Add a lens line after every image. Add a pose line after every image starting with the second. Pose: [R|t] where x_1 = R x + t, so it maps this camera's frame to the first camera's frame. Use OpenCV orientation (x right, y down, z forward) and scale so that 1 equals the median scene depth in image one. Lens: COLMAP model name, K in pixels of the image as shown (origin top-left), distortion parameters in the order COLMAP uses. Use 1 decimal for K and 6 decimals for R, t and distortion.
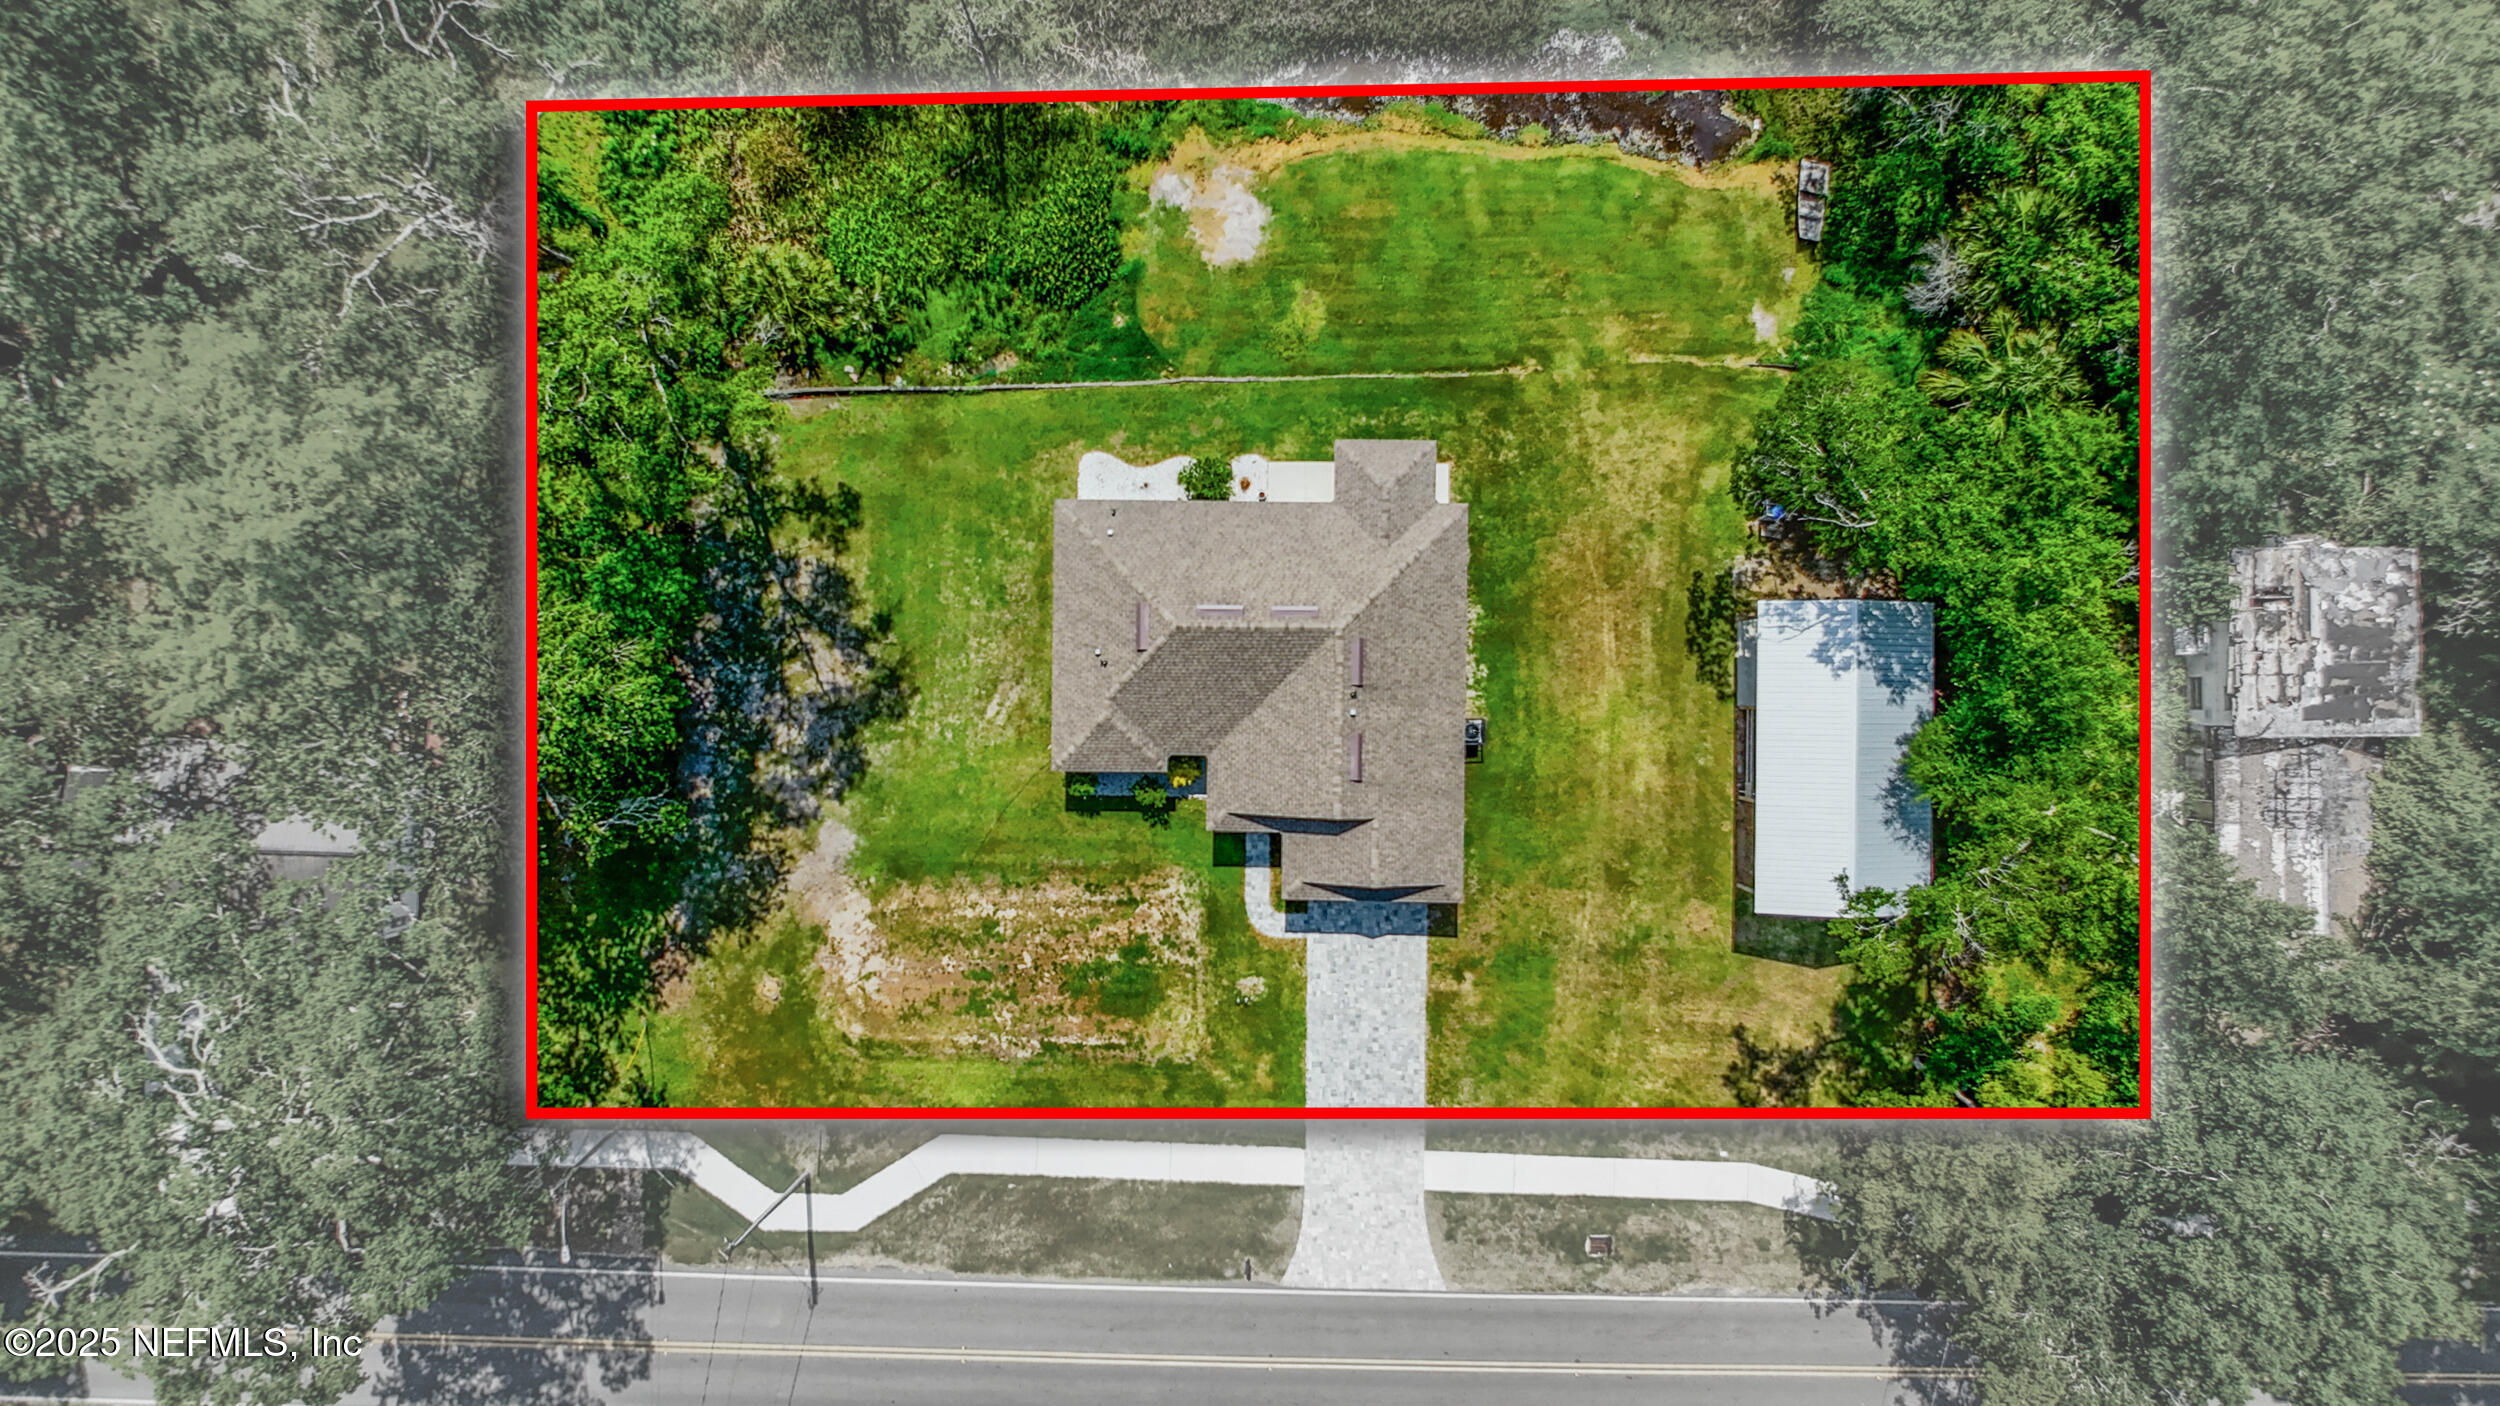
lens RADIAL K [[1502.6, 0, 1252.9], [0, 1502.6, 702.7], [0, 0, 1]] dist [-0.035946, 0.000557]
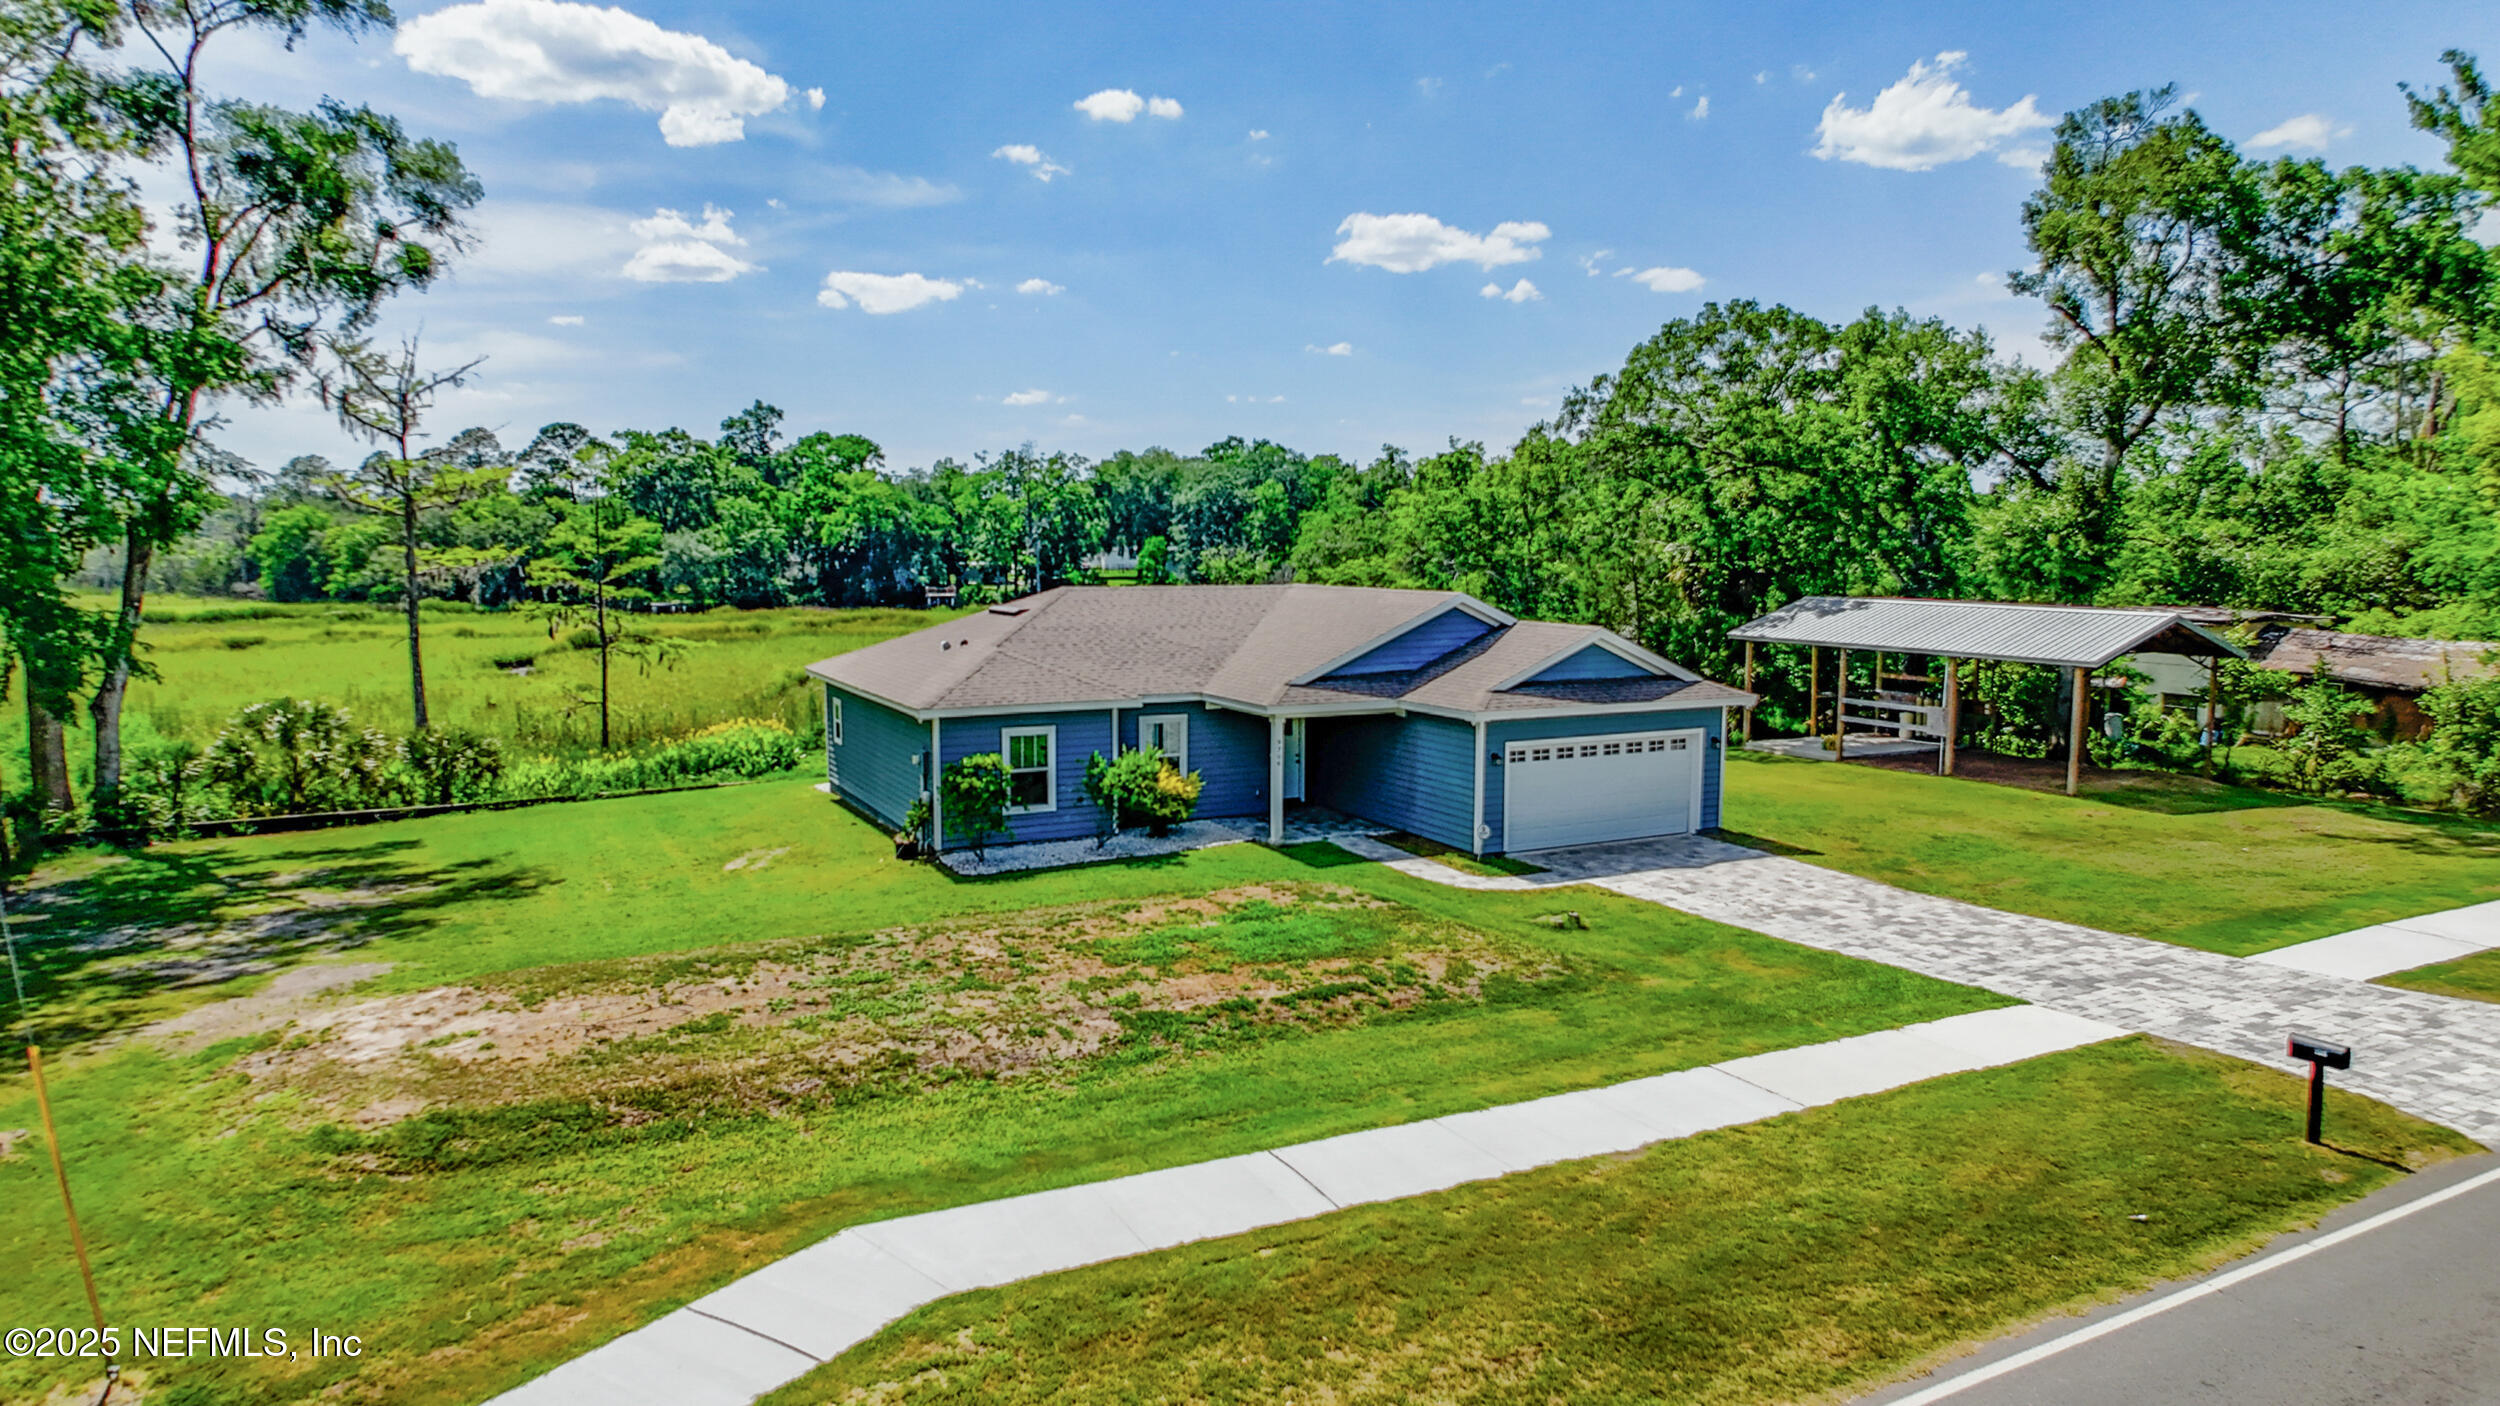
lens RADIAL K [[1502.6, 0, 1245.9], [0, 1502.6, 752.1], [0, 0, 1]] dist [-0.035946, 0.000557]
pose [[0.883192, -0.035417, 0.467673, -0.253528], [0.468148, 0.127076, -0.874465, 0.485965], [-0.028459, 0.991260, 0.128813, 0.911324]]
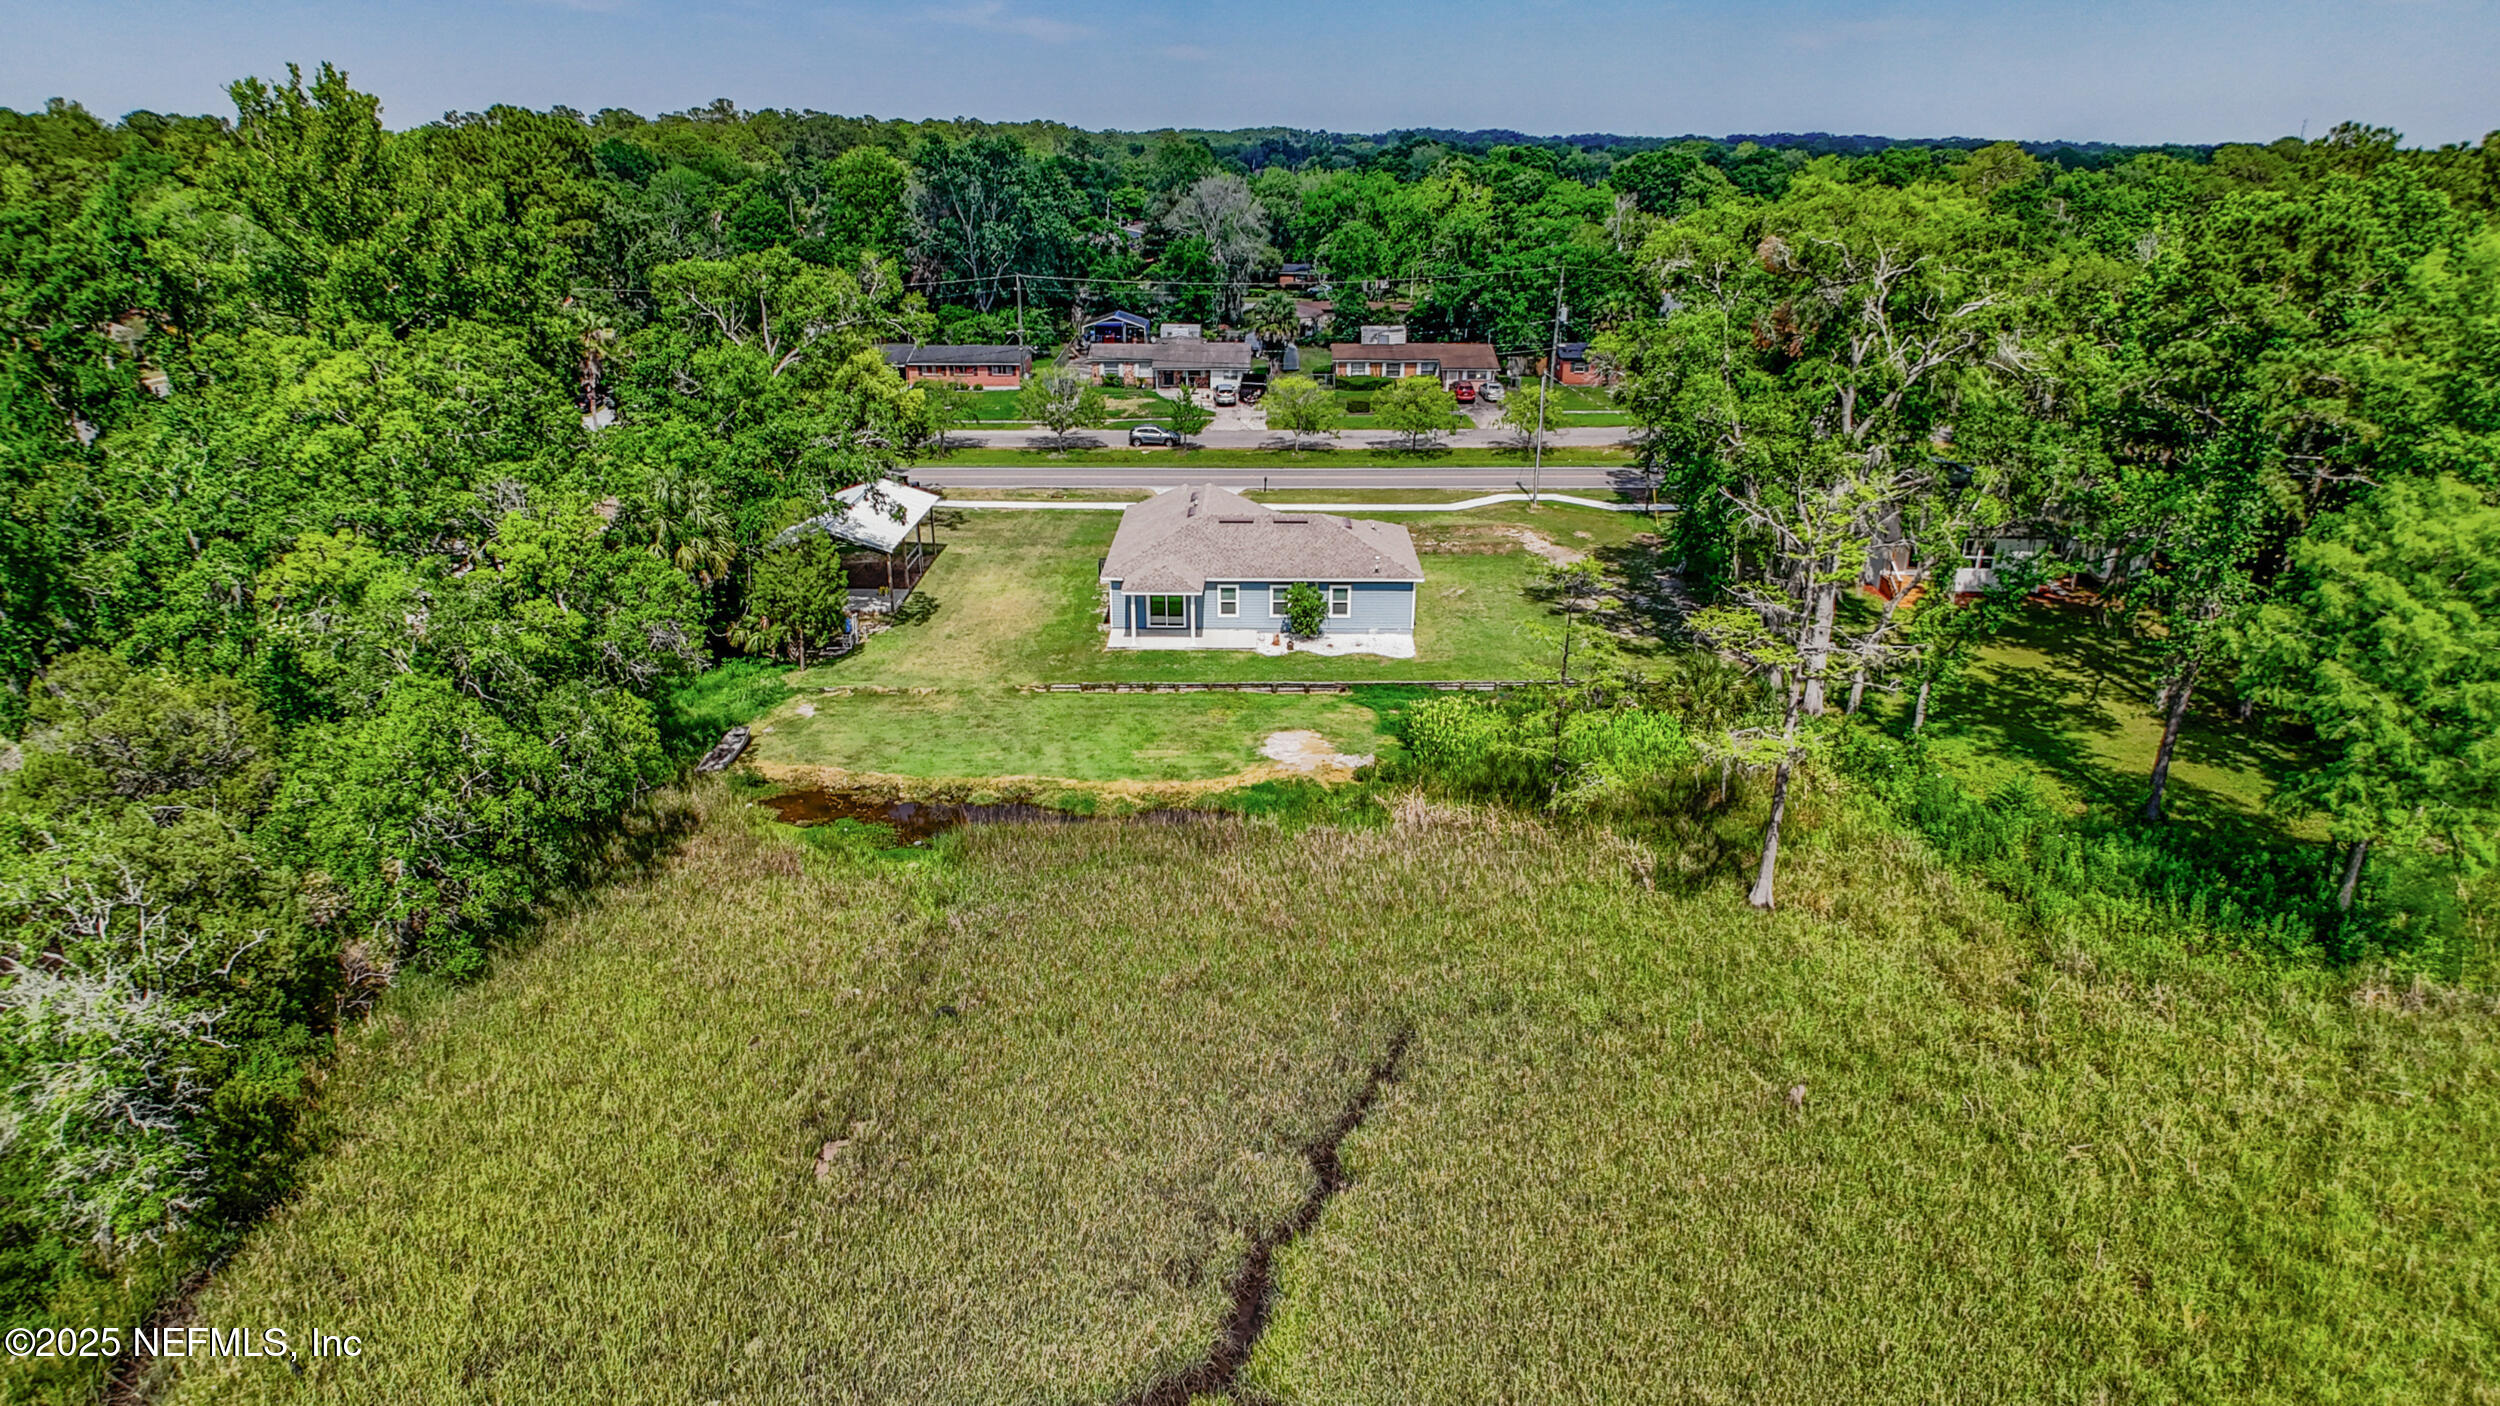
lens RADIAL K [[1502.6, 0, 1247.7], [0, 1502.6, 700.3], [0, 0, 1]] dist [-0.035946, 0.000557]
pose [[-0.999808, 0.018702, 0.005883, 0.011857], [-0.000764, -0.337007, 0.941502, -1.325624], [0.019591, 0.941317, 0.336956, 0.645734]]
